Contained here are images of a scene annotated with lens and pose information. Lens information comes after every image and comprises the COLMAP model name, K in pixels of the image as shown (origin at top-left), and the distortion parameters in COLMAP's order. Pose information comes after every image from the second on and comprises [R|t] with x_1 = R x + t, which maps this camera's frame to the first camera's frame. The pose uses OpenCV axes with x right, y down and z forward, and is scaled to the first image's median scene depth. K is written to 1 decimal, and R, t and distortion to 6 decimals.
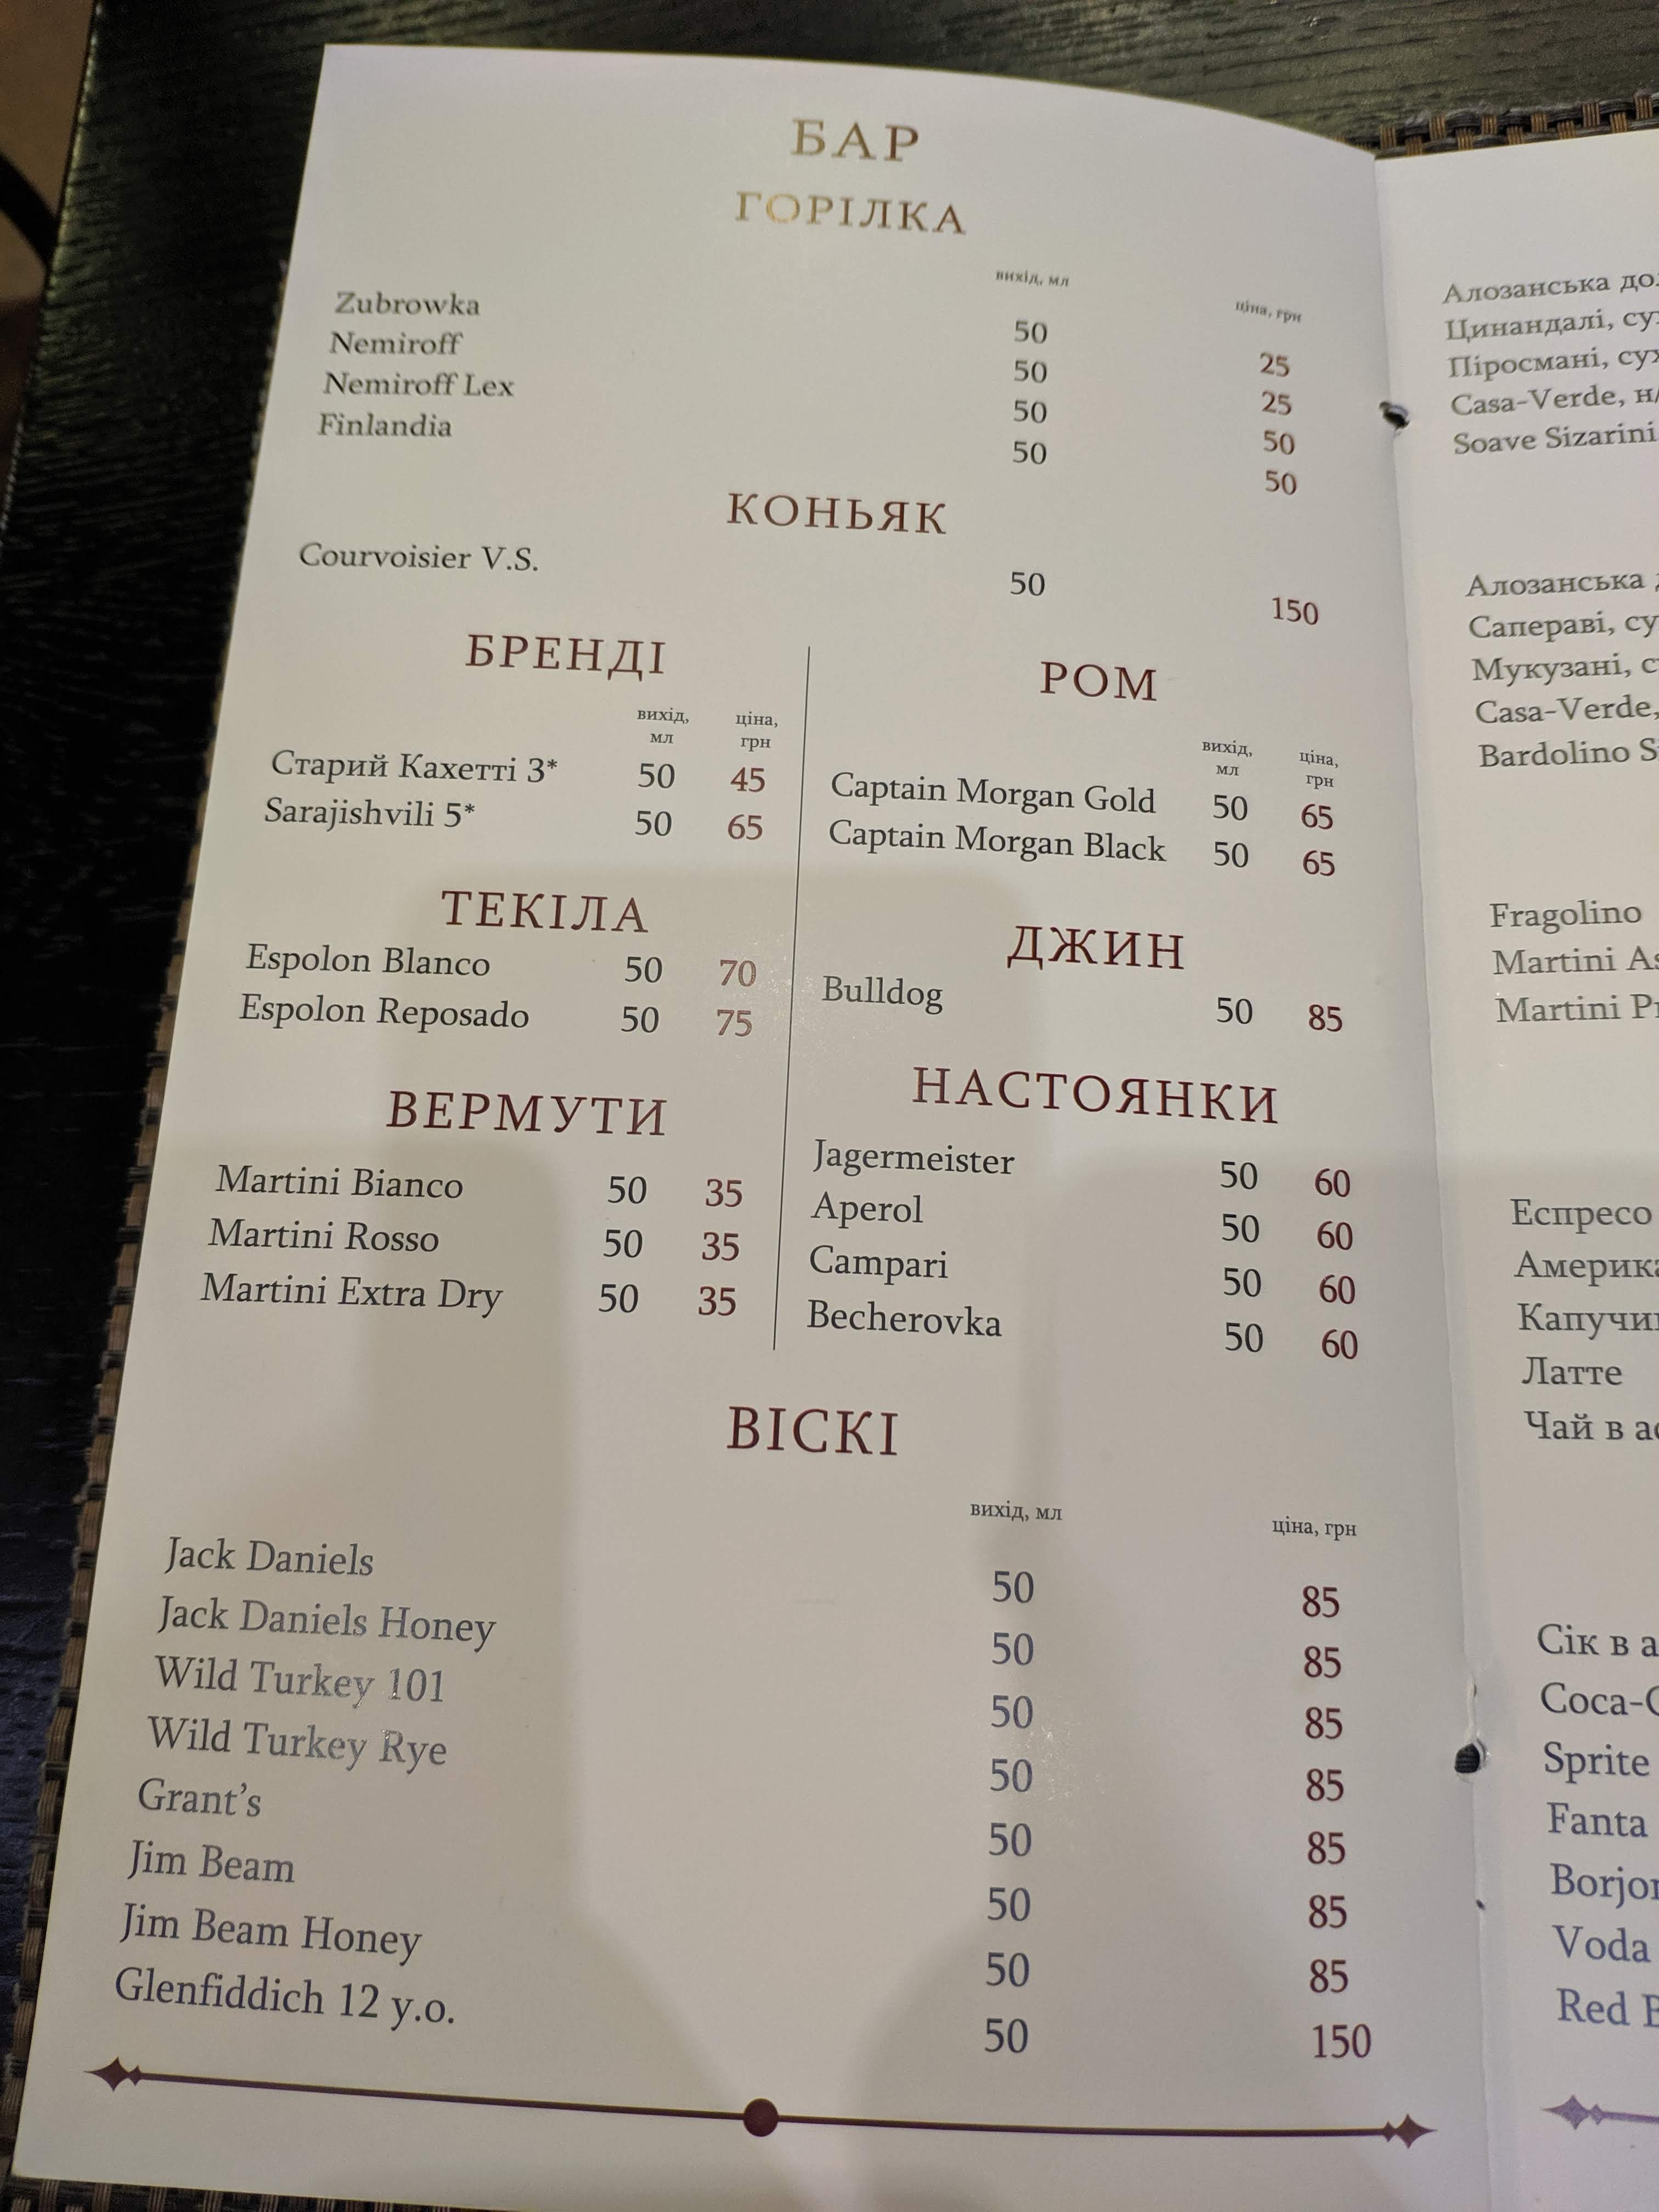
lens RADIAL K [[1667.1, 0, 829.5], [0, 1667.1, 1106.0], [0, 0, 1]] dist [-0.039902, -0.000072]
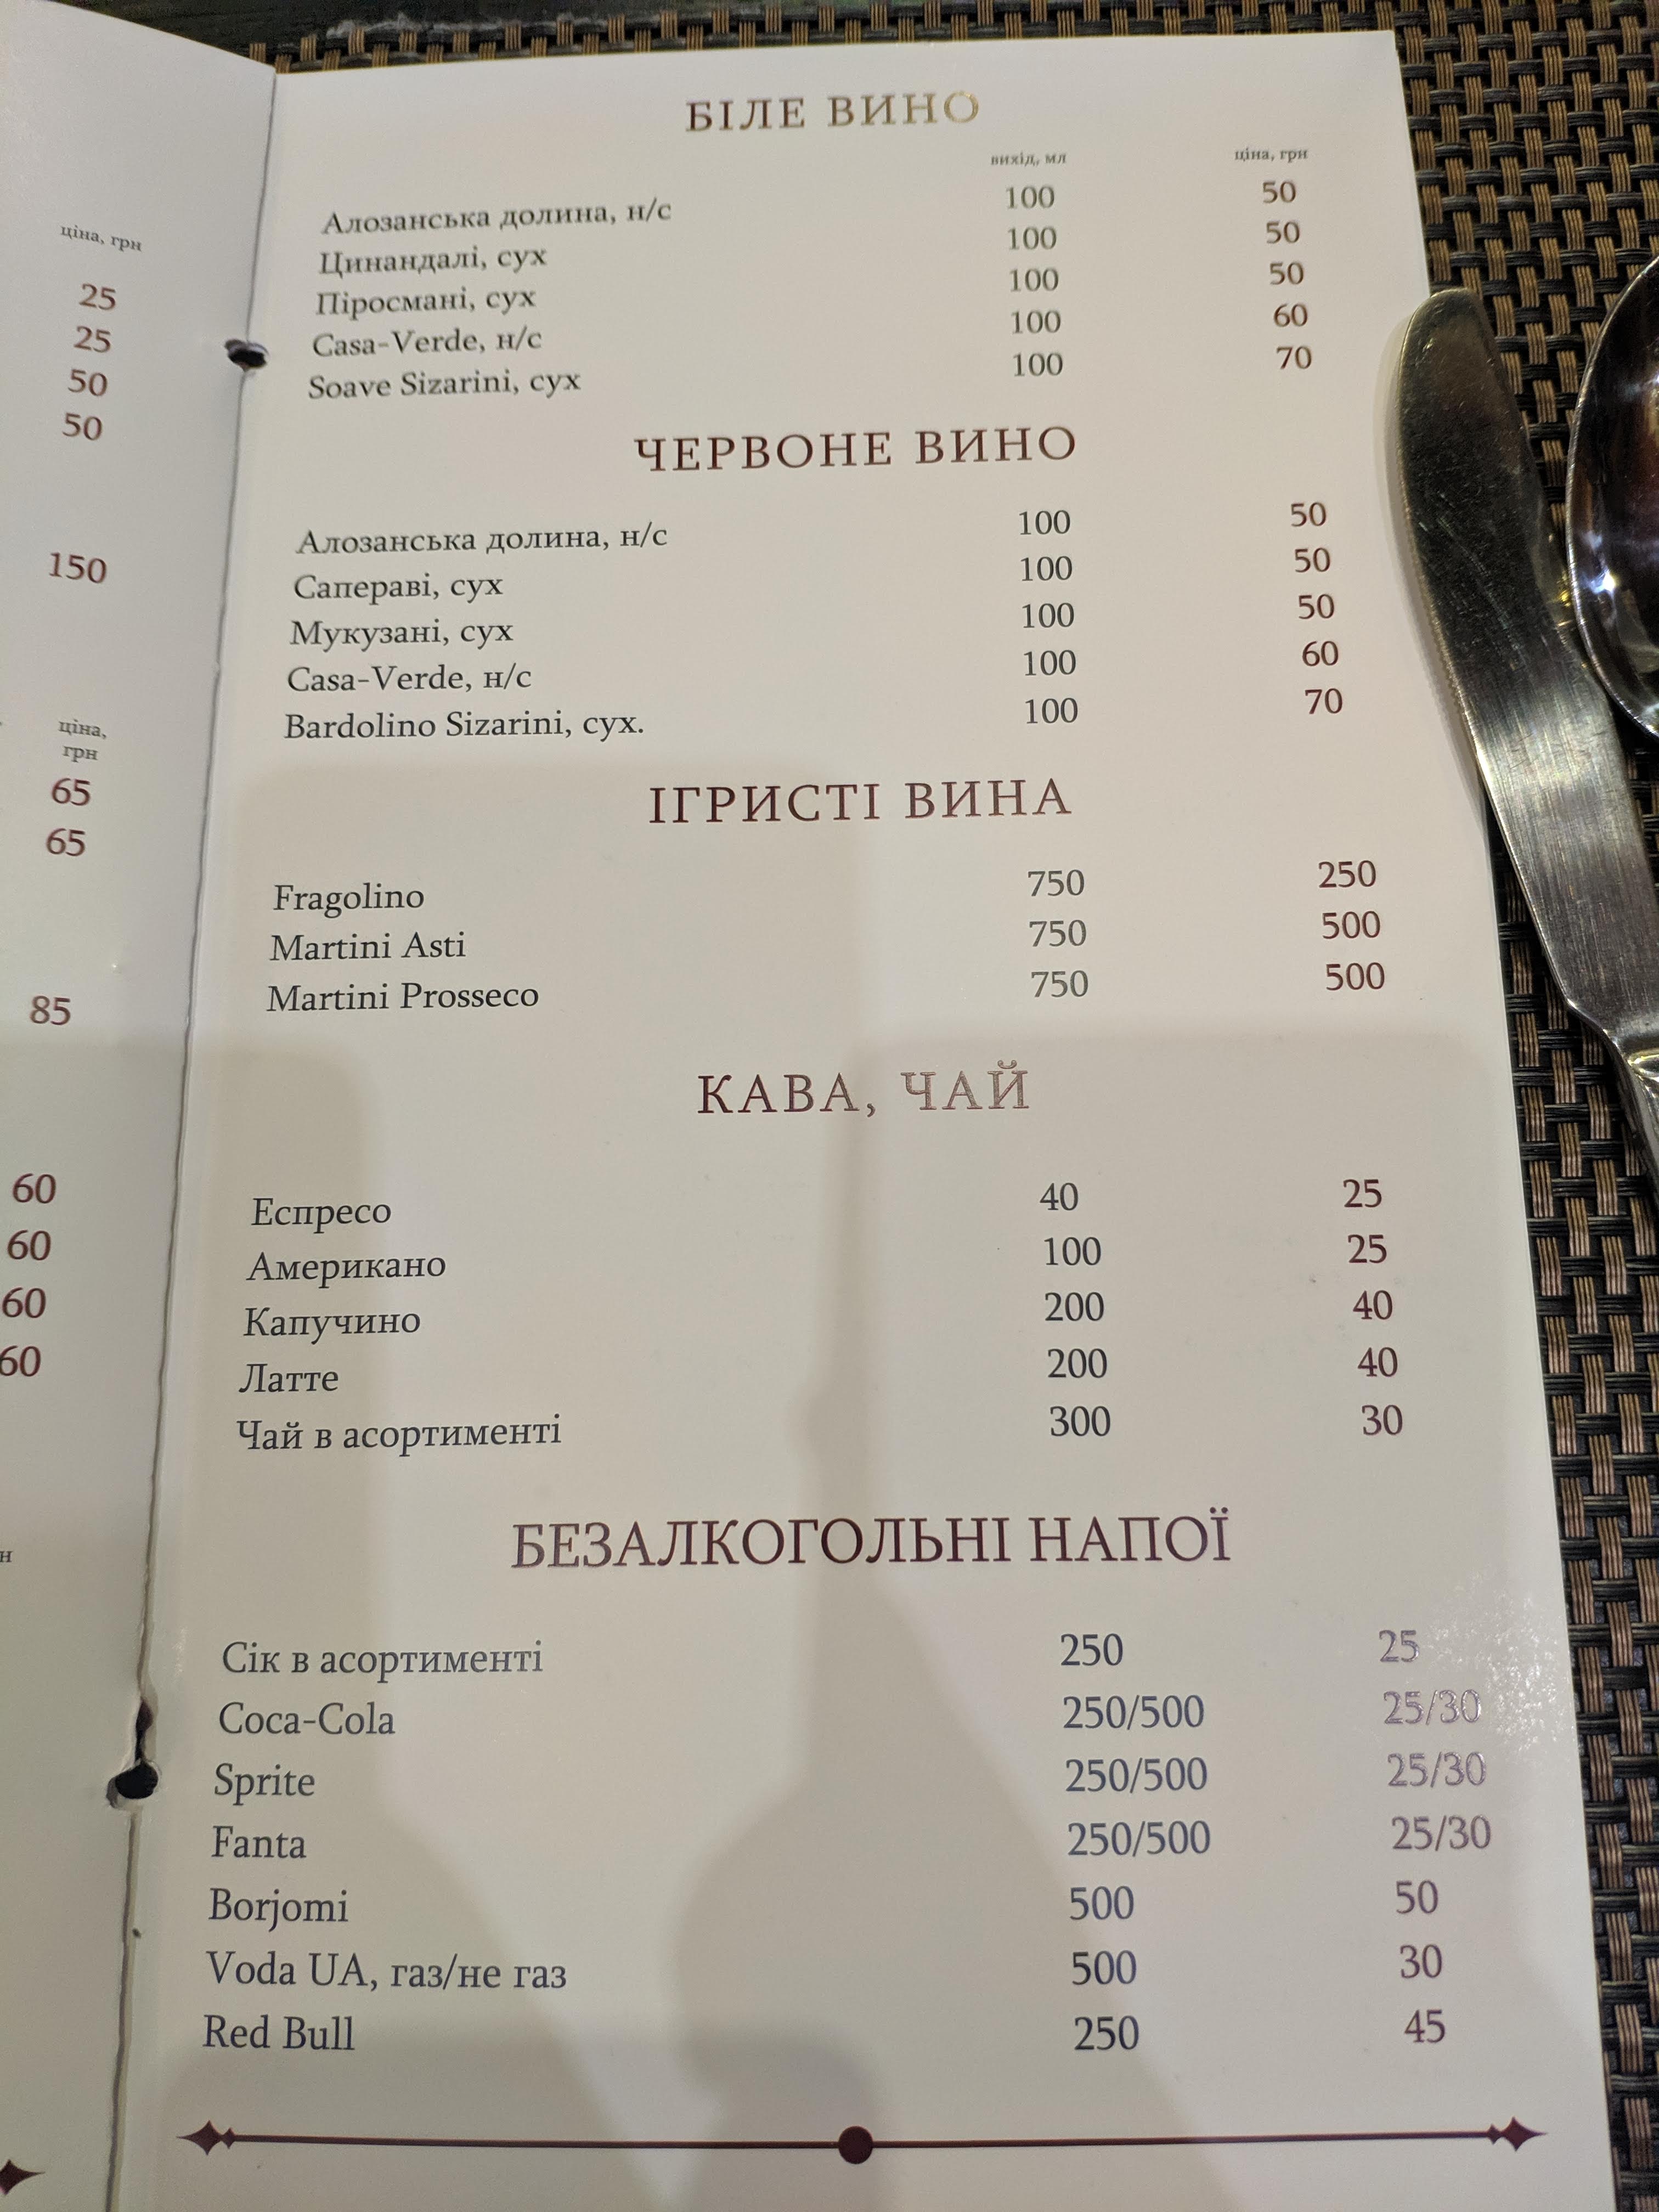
lens RADIAL K [[1633.7, 0, 829.5], [0, 1633.7, 1106.0], [0, 0, 1]] dist [0.002788, -0.064975]
pose [[0.988205, -0.016118, 0.152288, 0.613312], [0.007796, 0.998451, 0.055087, -0.047809], [-0.152940, -0.053250, 0.986800, 0.018464]]
